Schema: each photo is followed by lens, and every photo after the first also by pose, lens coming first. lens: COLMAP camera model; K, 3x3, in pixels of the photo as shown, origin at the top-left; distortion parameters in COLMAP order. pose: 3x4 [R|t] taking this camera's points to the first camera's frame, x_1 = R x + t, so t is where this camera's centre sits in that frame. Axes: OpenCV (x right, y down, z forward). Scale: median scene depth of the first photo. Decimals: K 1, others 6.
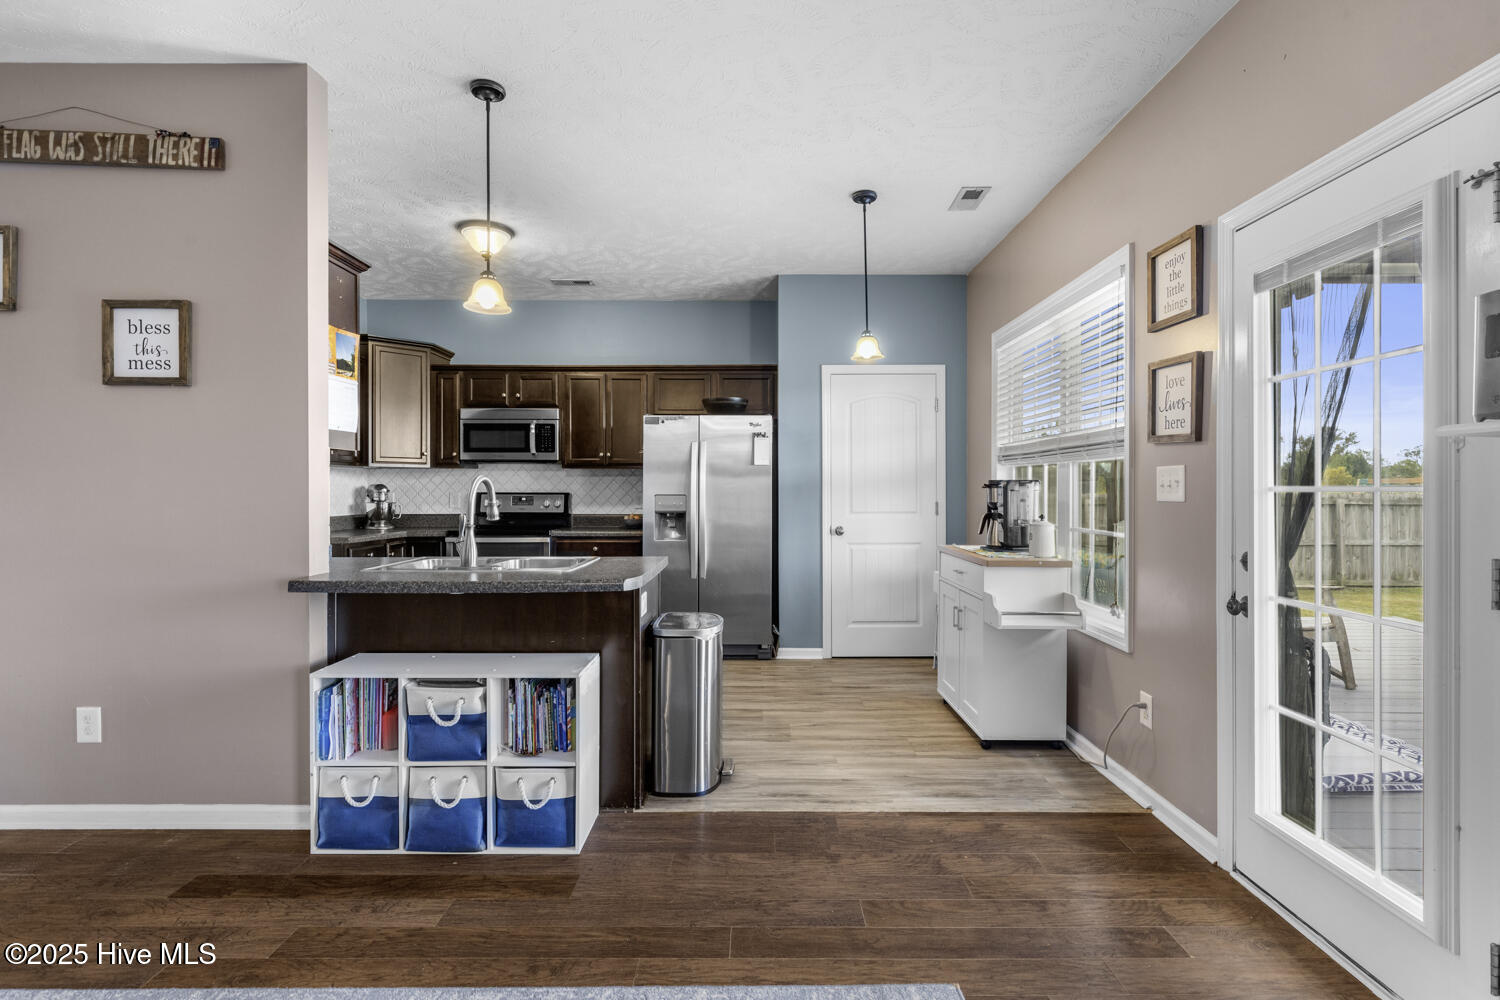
lens RADIAL K [[716.5, 0, 786.7], [0, 716.5, 492.1], [0, 0, 1]] dist [0.002675, 0.000043]
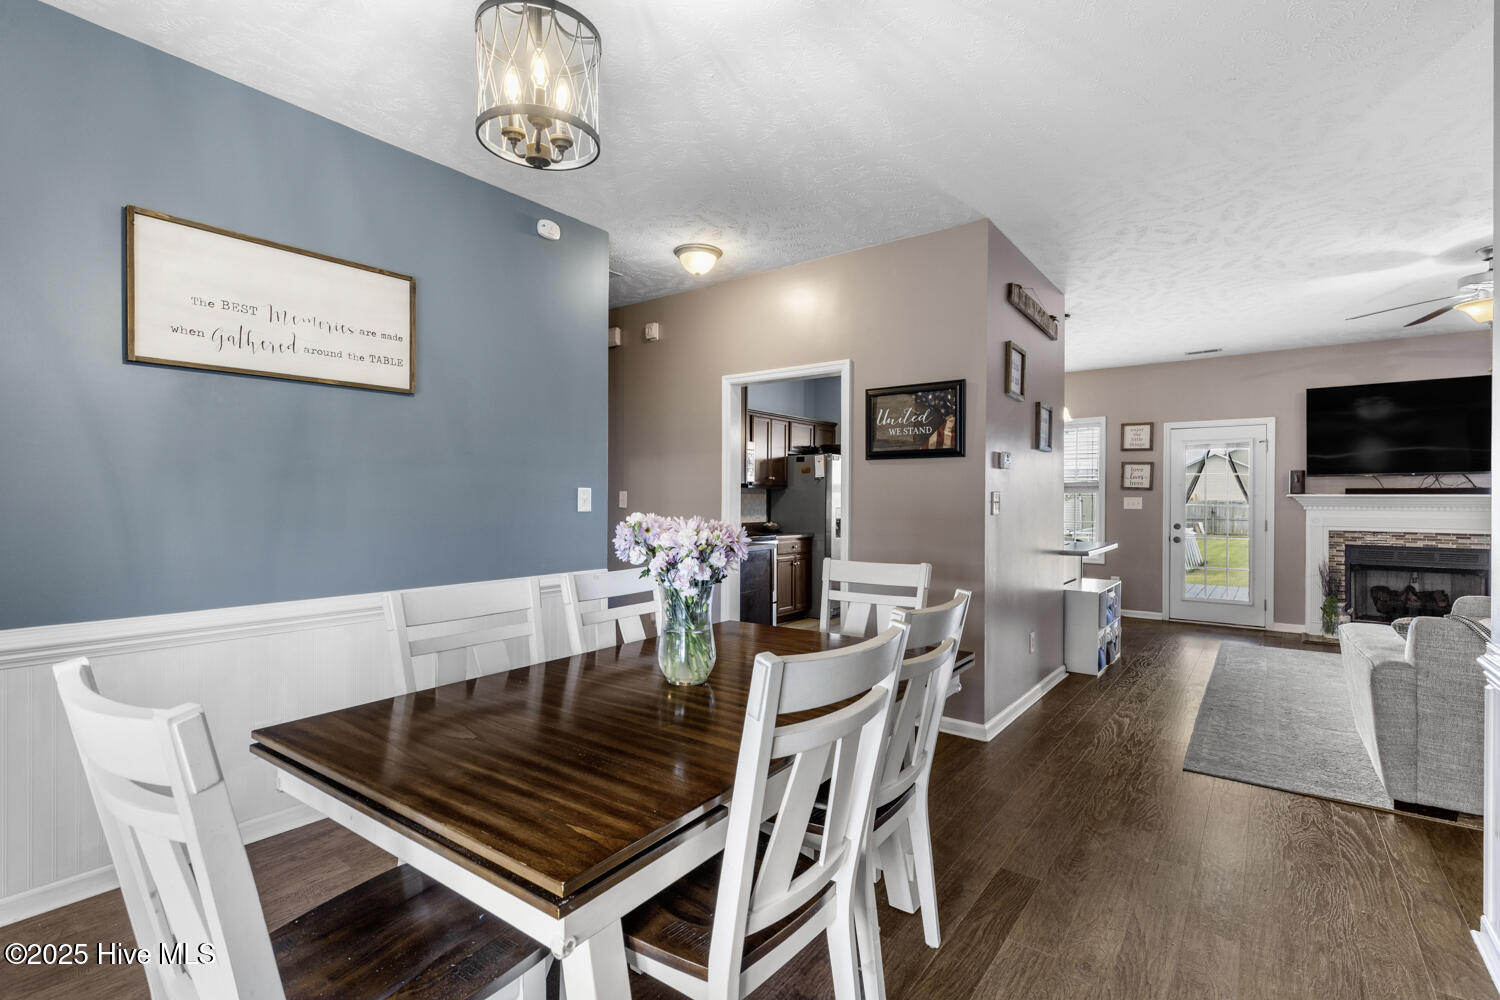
lens RADIAL K [[654.2, 0, 785.7], [0, 654.2, 502.8], [0, 0, 1]] dist [0.009422, -0.002654]
pose [[0.602335, -0.001299, 0.798242, -2.405856], [0.000029, 0.999999, 0.001606, -0.017590], [-0.798243, -0.000944, 0.602334, 0.486694]]
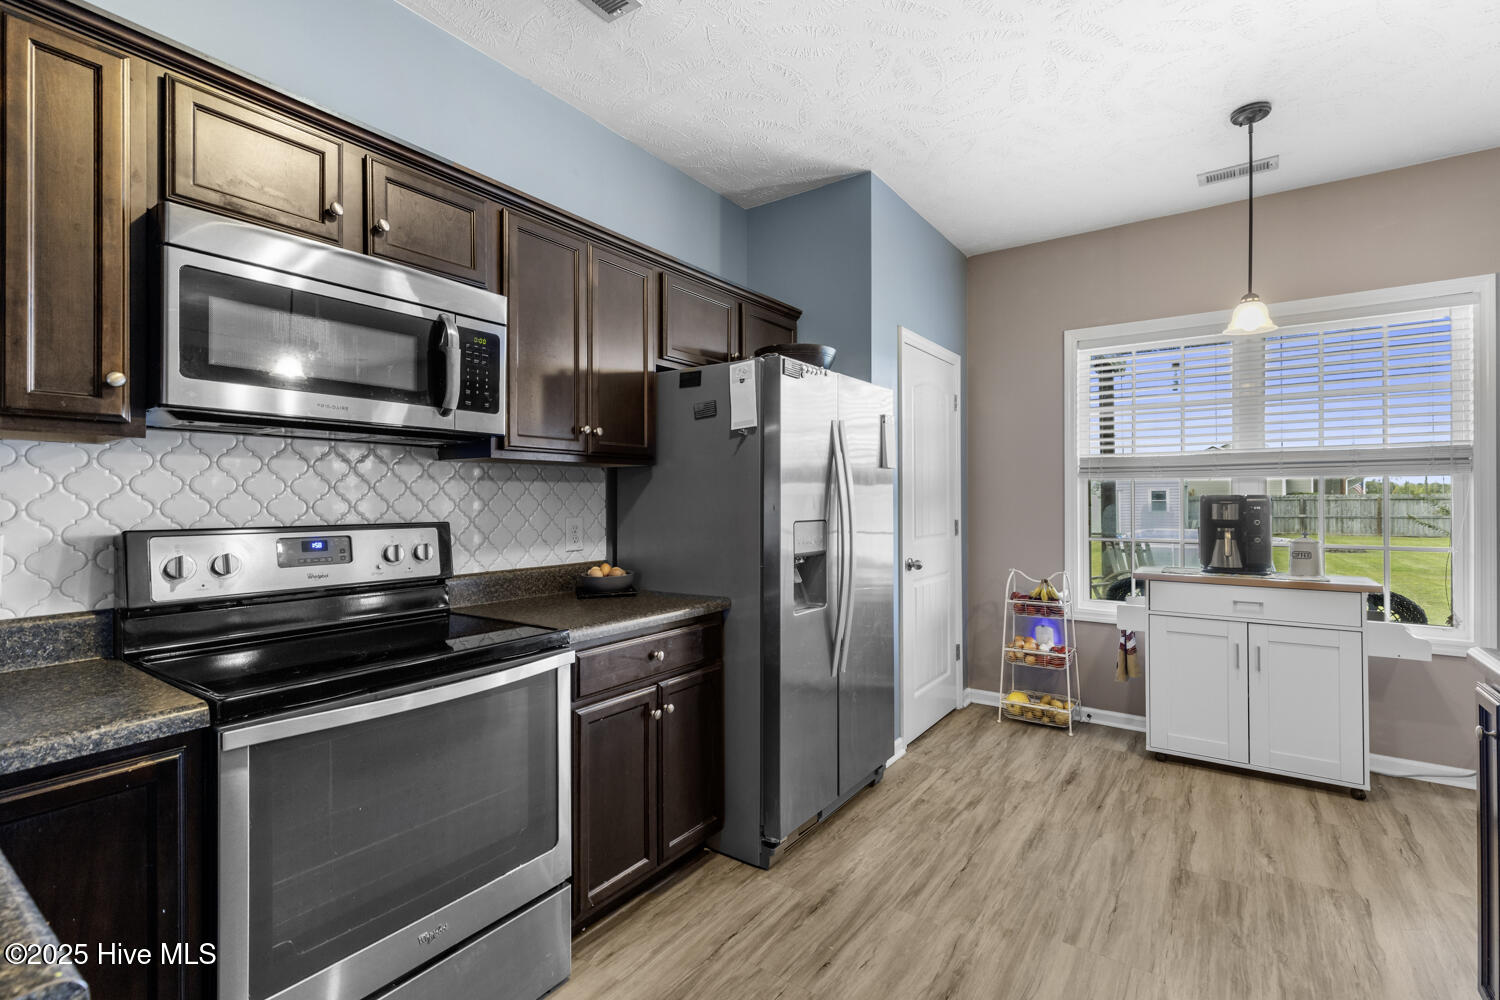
lens RADIAL K [[654.2, 0, 752.5], [0, 654.2, 502.6], [0, 0, 1]] dist [0.009422, -0.002654]
pose [[0.600418, -0.006478, 0.799660, -1.011204], [0.009173, 0.999957, 0.001213, -0.019174], [-0.799634, 0.006607, 0.600452, 1.370217]]
